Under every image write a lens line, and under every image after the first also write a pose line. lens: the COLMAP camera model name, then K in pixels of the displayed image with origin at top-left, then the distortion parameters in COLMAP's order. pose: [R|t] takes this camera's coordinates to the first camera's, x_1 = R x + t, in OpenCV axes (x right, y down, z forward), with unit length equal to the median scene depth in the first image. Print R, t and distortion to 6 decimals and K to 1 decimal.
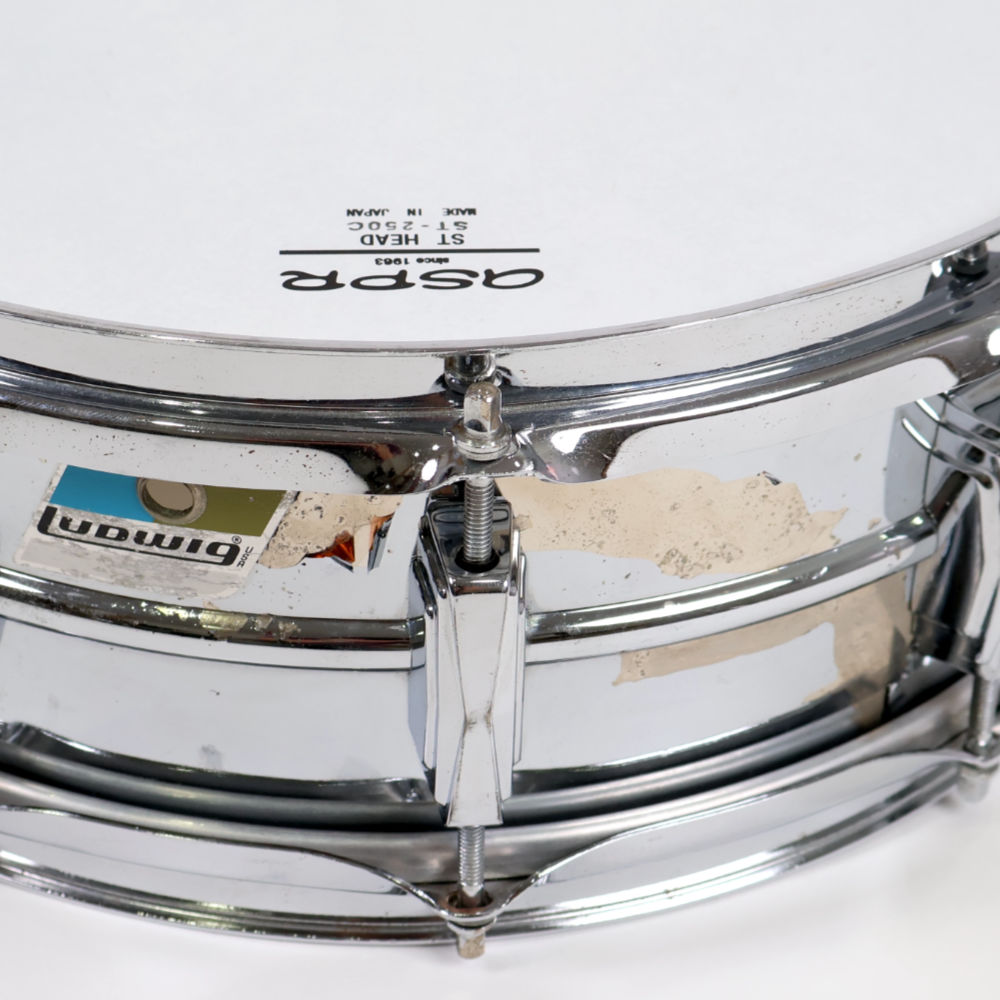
lens RADIAL K [[3181.6, 0, 504.3], [0, 3181.6, 507.3], [0, 0, 1]] dist [0.025495, 0.000000]
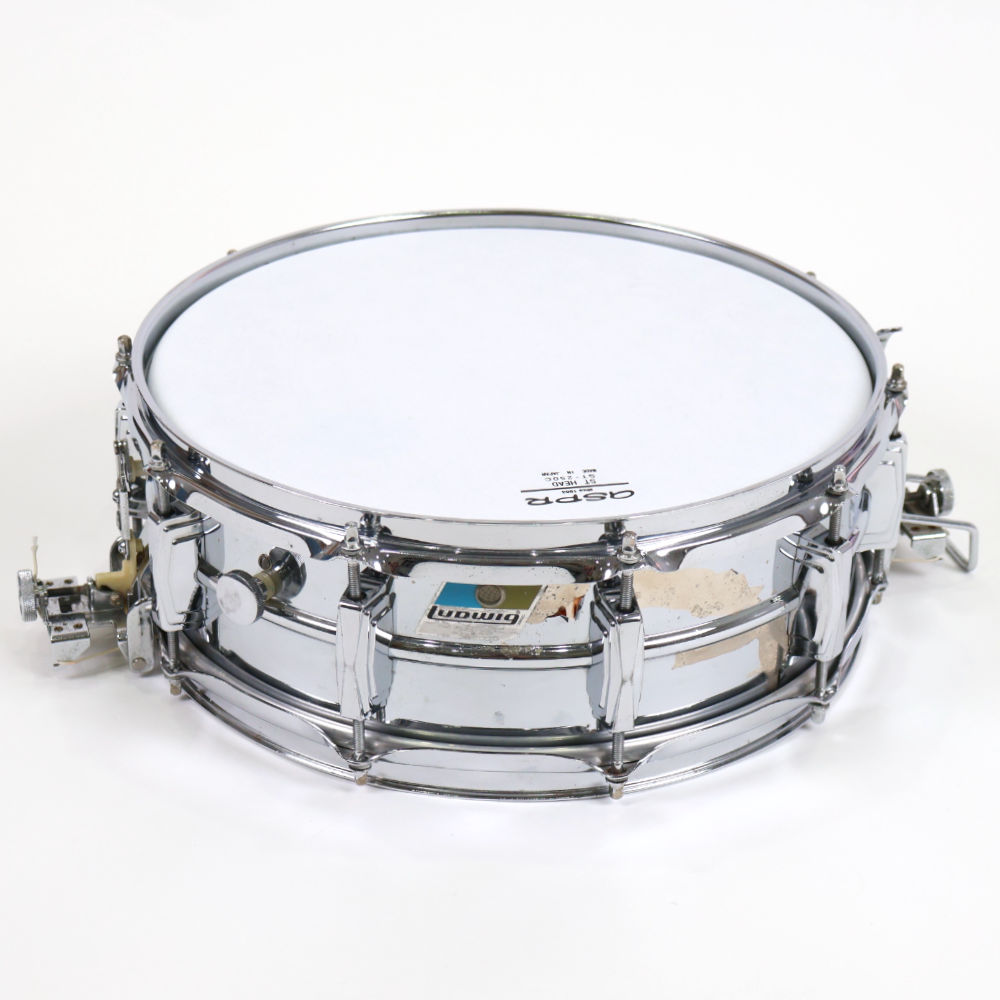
lens RADIAL K [[3181.6, 0, 495.3], [0, 3181.6, 497.2], [0, 0, 1]] dist [0.025495, 0.000000]
pose [[0.984608, -0.068301, 0.160879, -0.467487], [0.090210, 0.986992, -0.133074, 0.234680], [-0.149697, 0.145538, 0.977962, -1.290478]]
